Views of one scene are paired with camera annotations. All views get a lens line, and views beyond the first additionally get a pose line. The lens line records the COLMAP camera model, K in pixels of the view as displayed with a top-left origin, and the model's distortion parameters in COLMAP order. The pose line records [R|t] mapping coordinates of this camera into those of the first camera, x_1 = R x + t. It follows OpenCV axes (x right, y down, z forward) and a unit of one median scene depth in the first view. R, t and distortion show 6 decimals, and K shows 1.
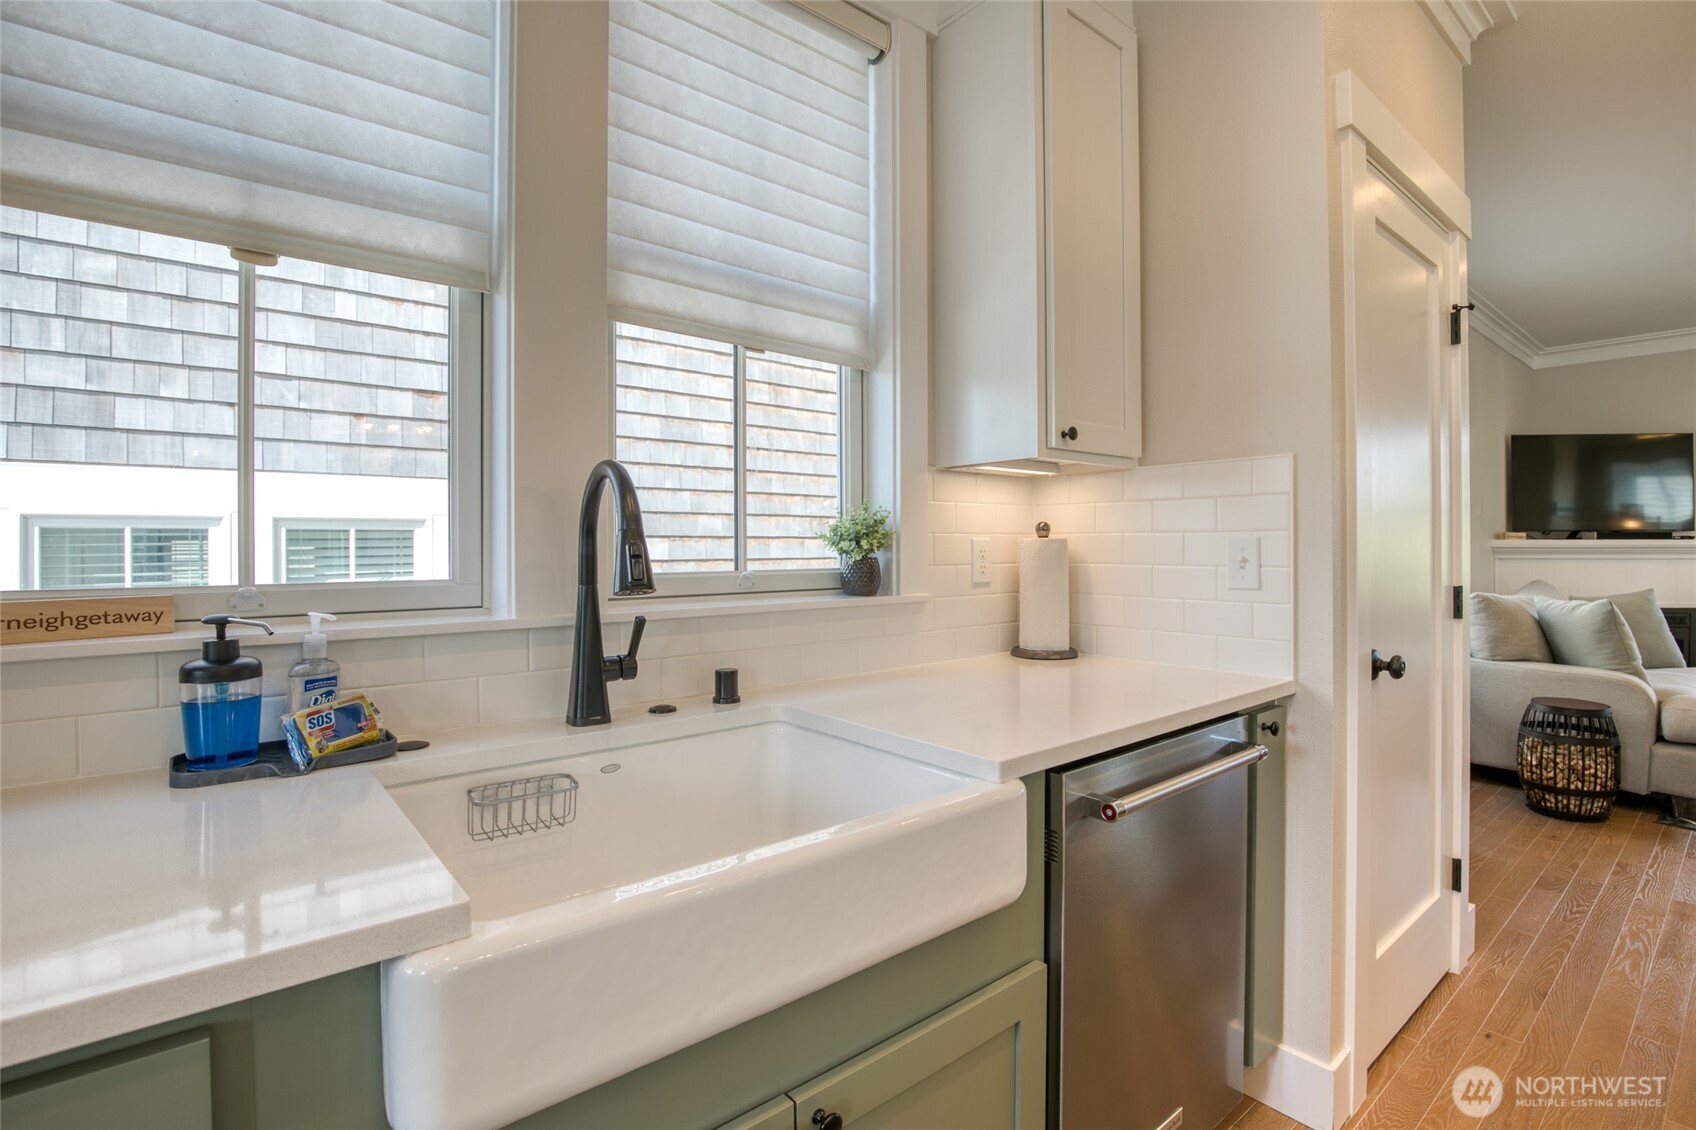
lens RADIAL K [[782.0, 0, 870.5], [0, 782.0, 536.4], [0, 0, 1]] dist [-0.028235, 0.003188]
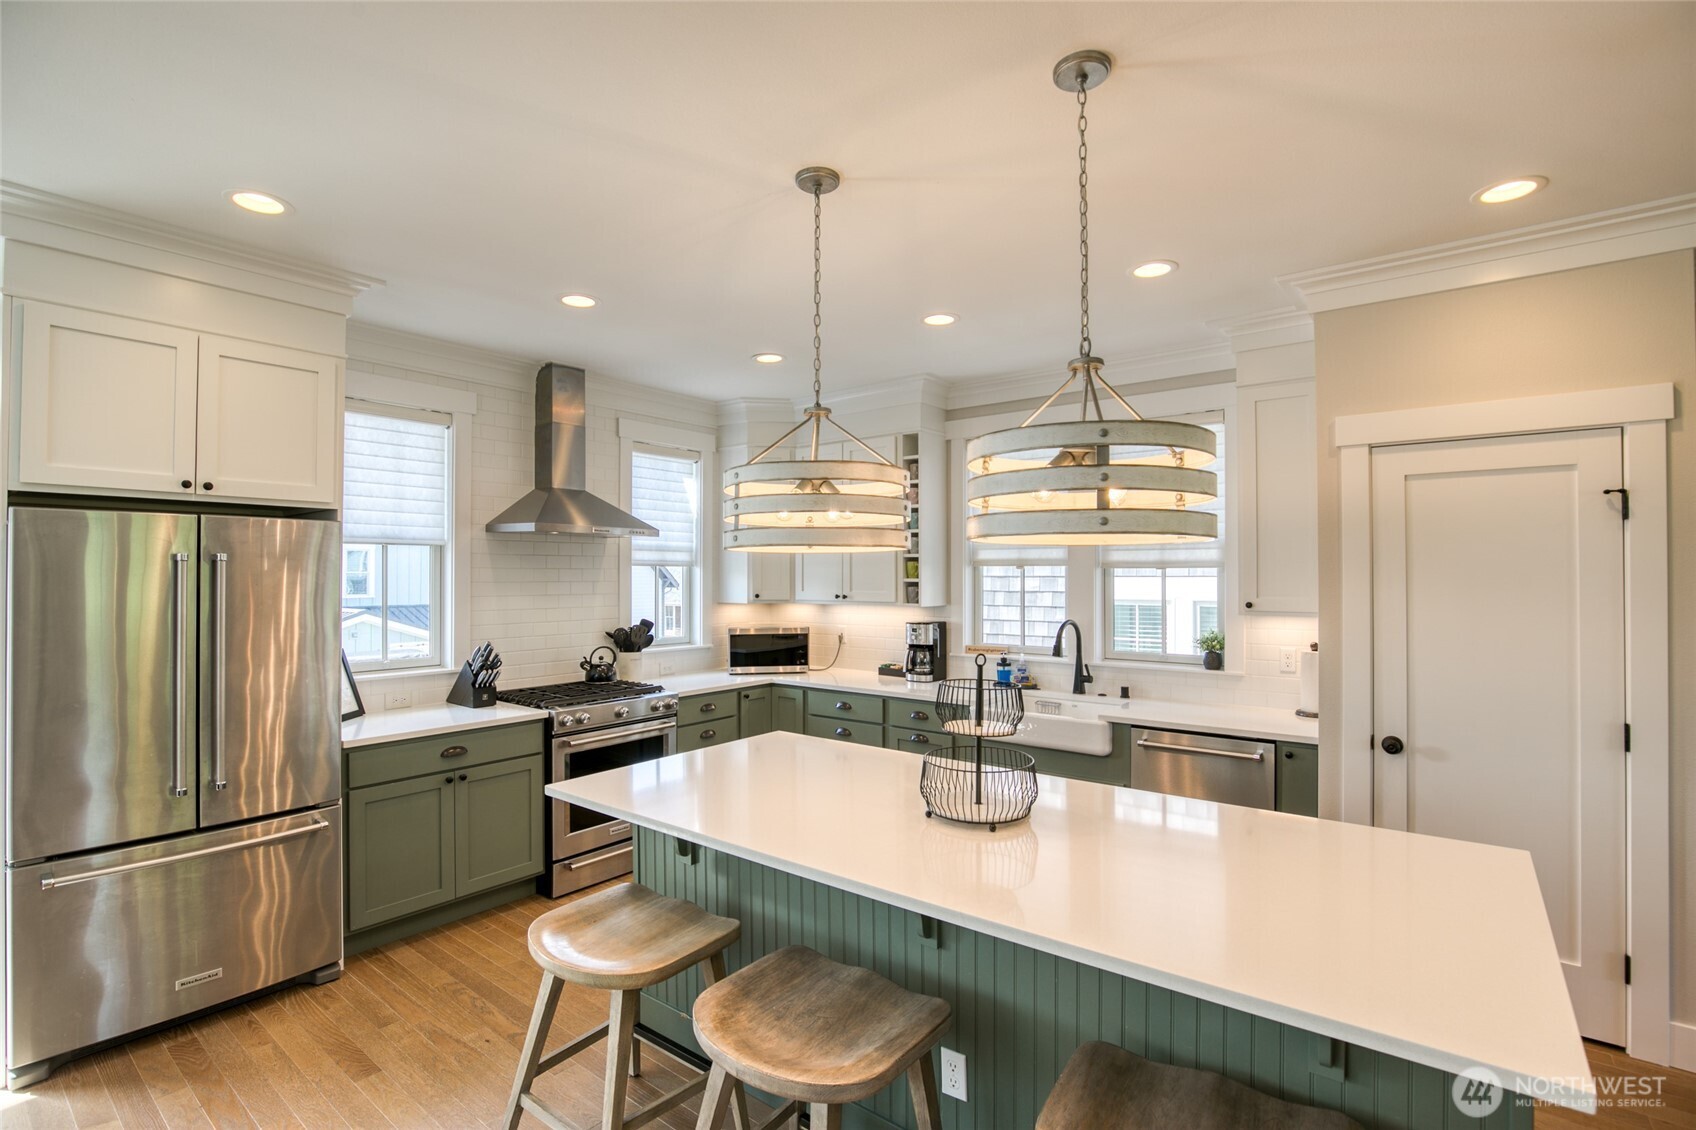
lens RADIAL K [[782.0, 0, 842.9], [0, 782.0, 575.4], [0, 0, 1]] dist [-0.028235, 0.003188]
pose [[0.184315, 0.002619, -0.982864, 2.312386], [0.011166, 0.999926, 0.004758, -0.252100], [0.982804, -0.011852, 0.184272, -0.530708]]
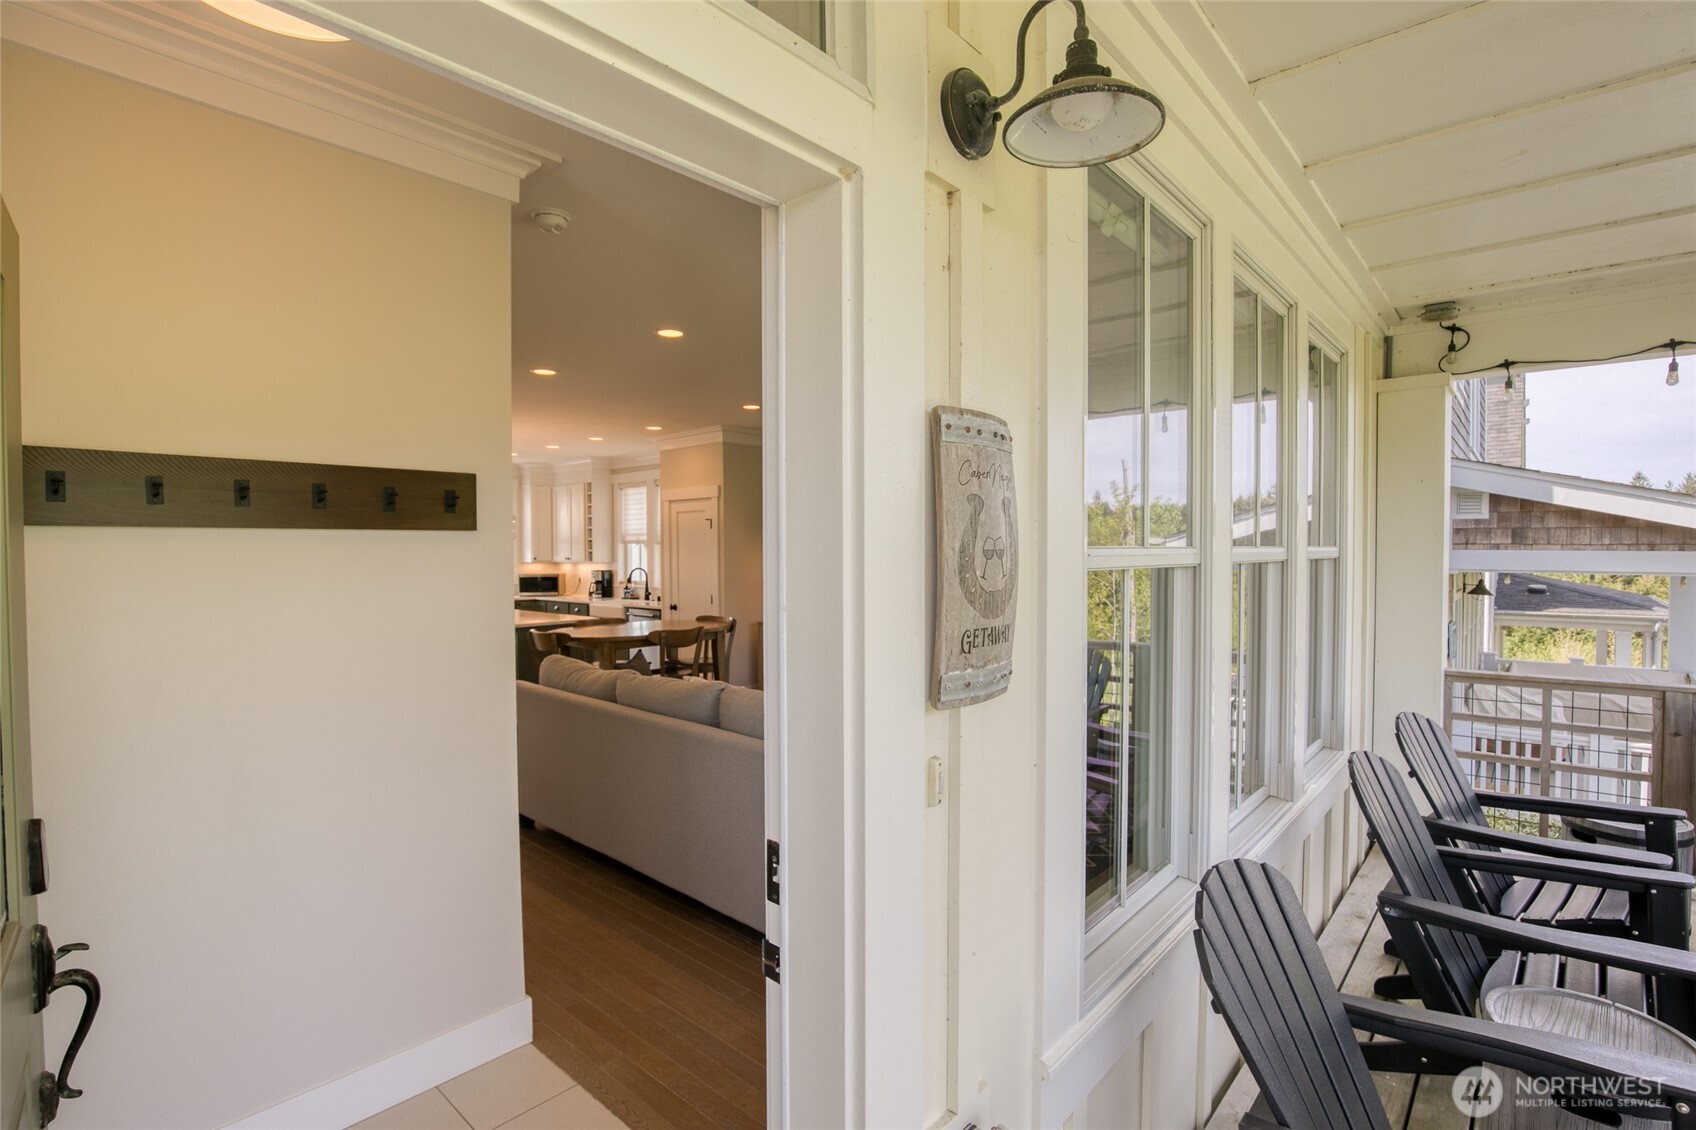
lens RADIAL K [[782.0, 0, 840.9], [0, 782.0, 565.9], [0, 0, 1]] dist [-0.028235, 0.003188]
pose [[0.131300, 0.019845, -0.991144, 6.149183], [0.011350, 0.999704, 0.021520, -0.202341], [0.991278, -0.014075, 0.131035, 1.540680]]
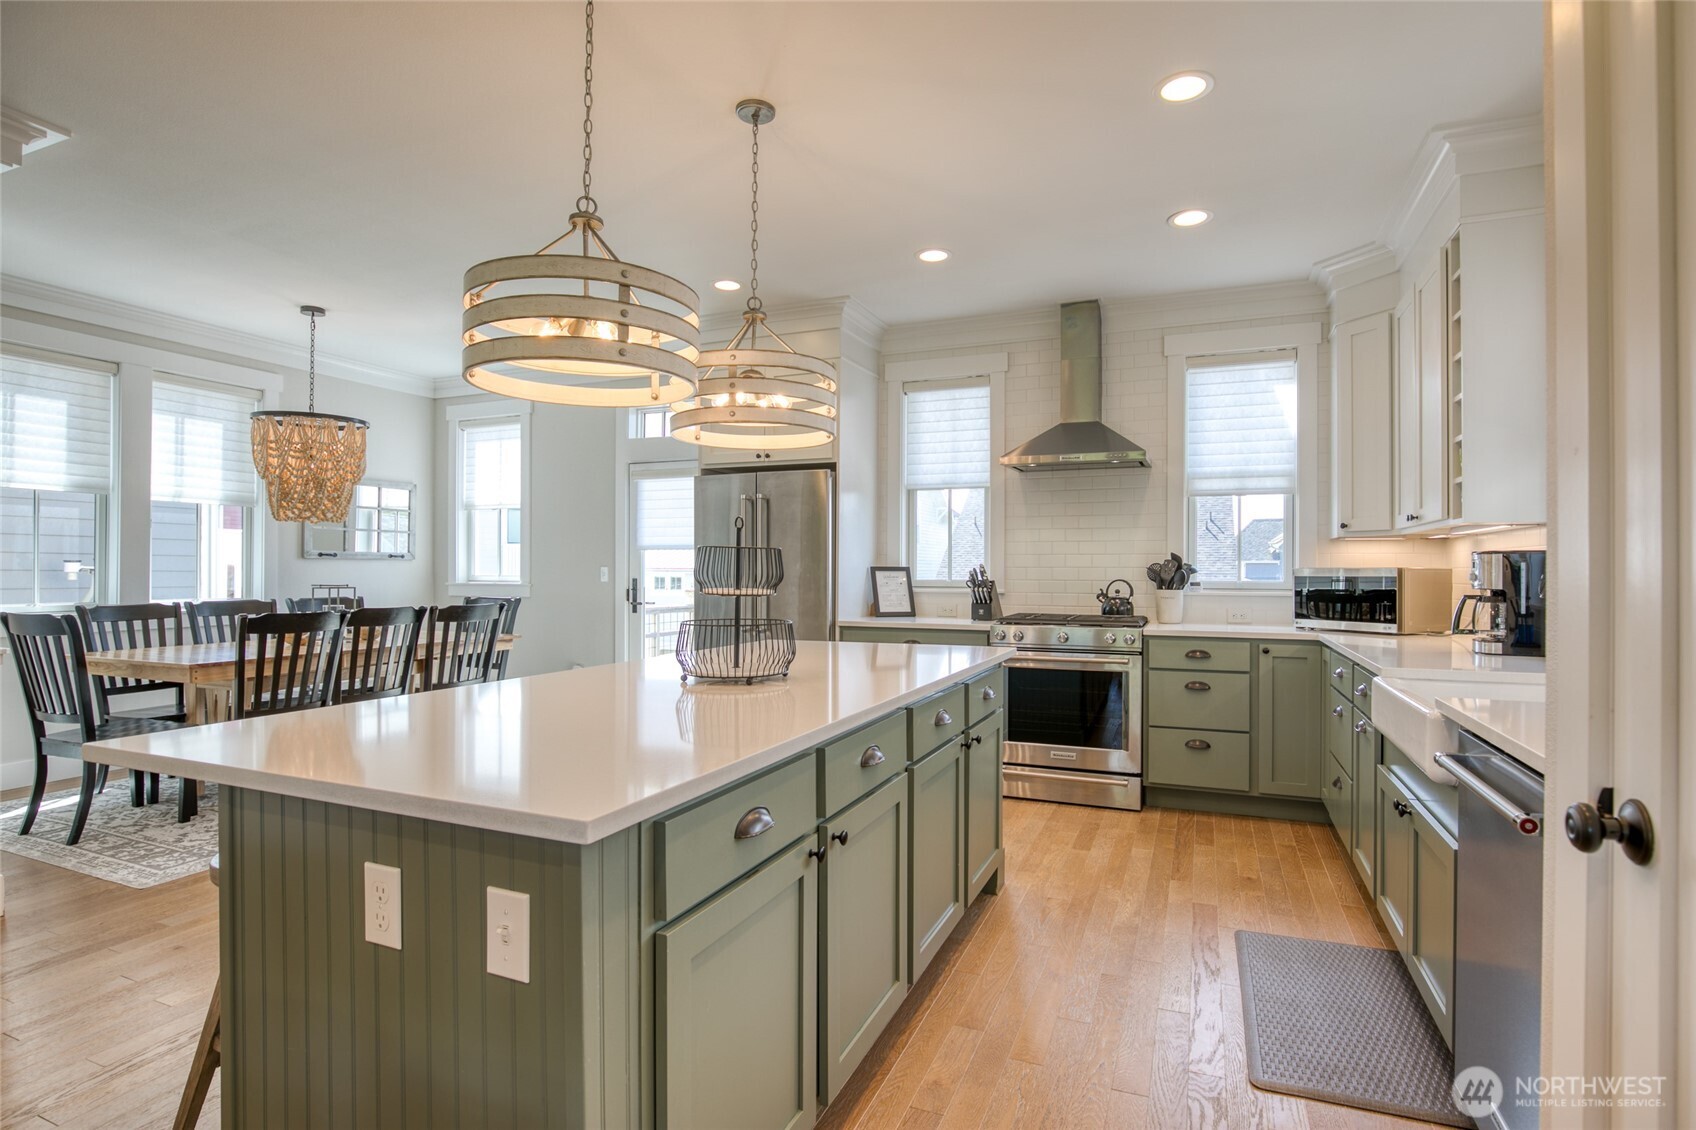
lens RADIAL K [[823.9, 0, 844.8], [0, 823.9, 560.5], [0, 0, 1]] dist [-0.018385, 0.000522]
pose [[-0.894635, -0.003820, -0.446781, 1.473160], [0.003942, 0.999857, -0.016442, -0.000086], [0.446780, -0.016471, -0.894492, 1.374585]]
